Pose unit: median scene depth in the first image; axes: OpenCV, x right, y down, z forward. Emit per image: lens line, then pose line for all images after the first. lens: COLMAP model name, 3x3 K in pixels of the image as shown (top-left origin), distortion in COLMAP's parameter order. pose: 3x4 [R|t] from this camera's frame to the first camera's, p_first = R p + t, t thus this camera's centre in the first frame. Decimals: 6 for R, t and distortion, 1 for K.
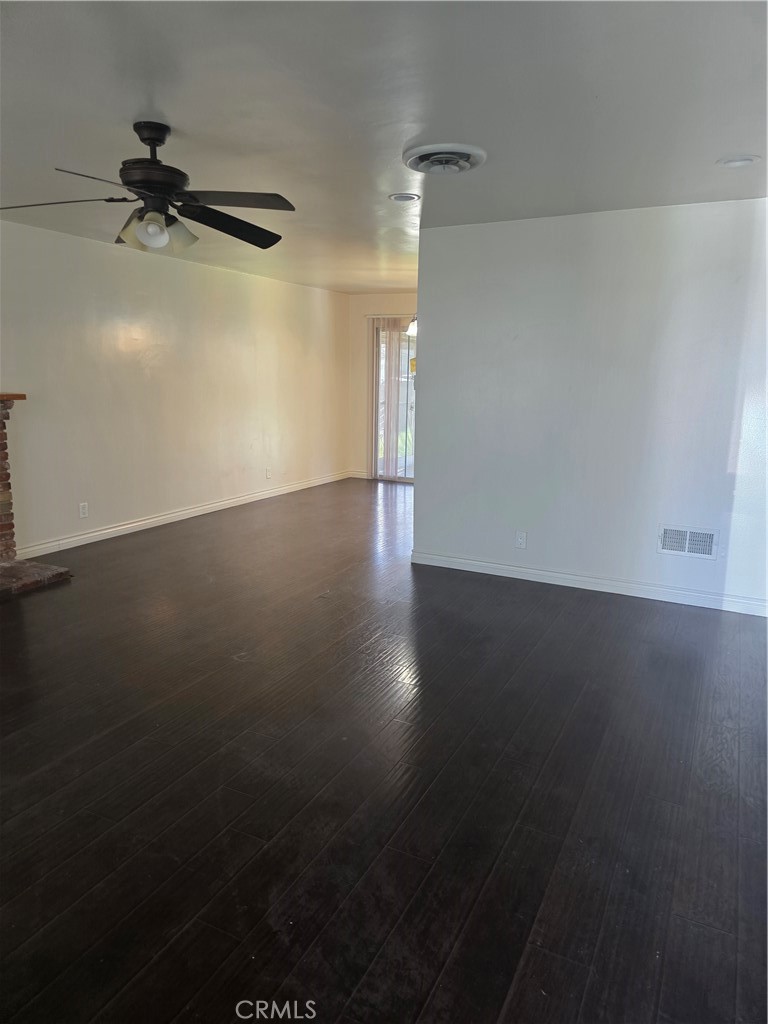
lens RADIAL K [[685.3, 0, 387.2], [0, 685.3, 514.1], [0, 0, 1]] dist [0.046720, -0.034512]
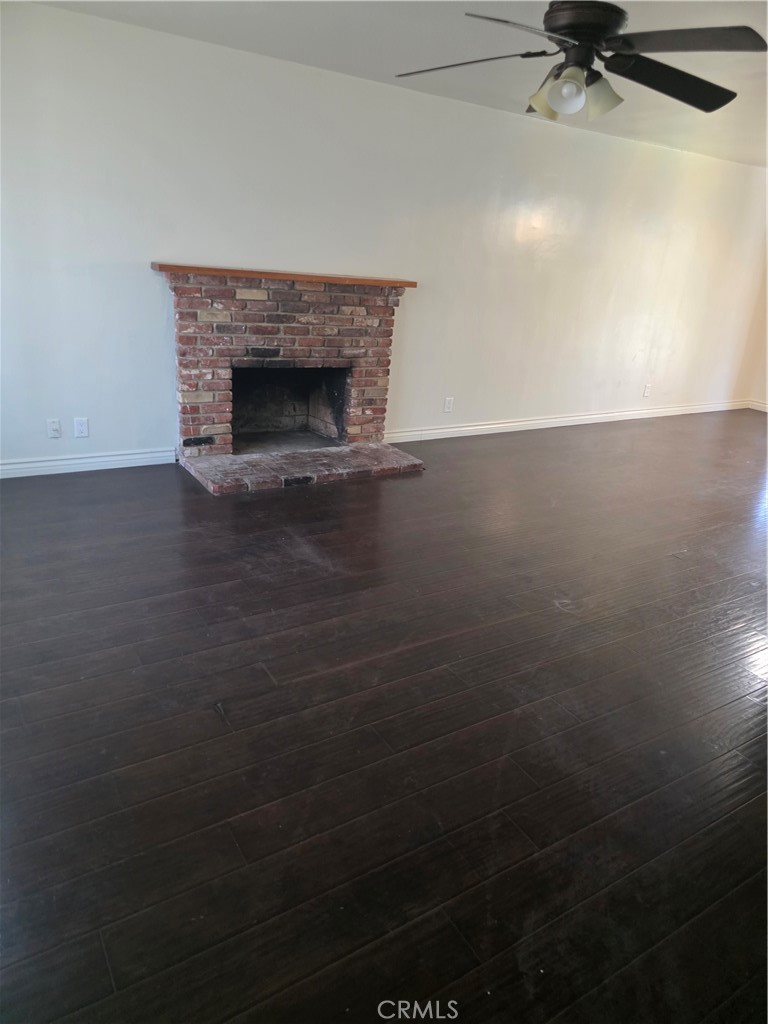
lens RADIAL K [[685.3, 0, 390.7], [0, 685.3, 512.3], [0, 0, 1]] dist [0.046720, -0.034512]
pose [[0.855568, 0.232089, -0.462750, -0.021554], [-0.164553, 0.969437, 0.181976, -0.040819], [0.490842, -0.079546, 0.867610, 0.140990]]
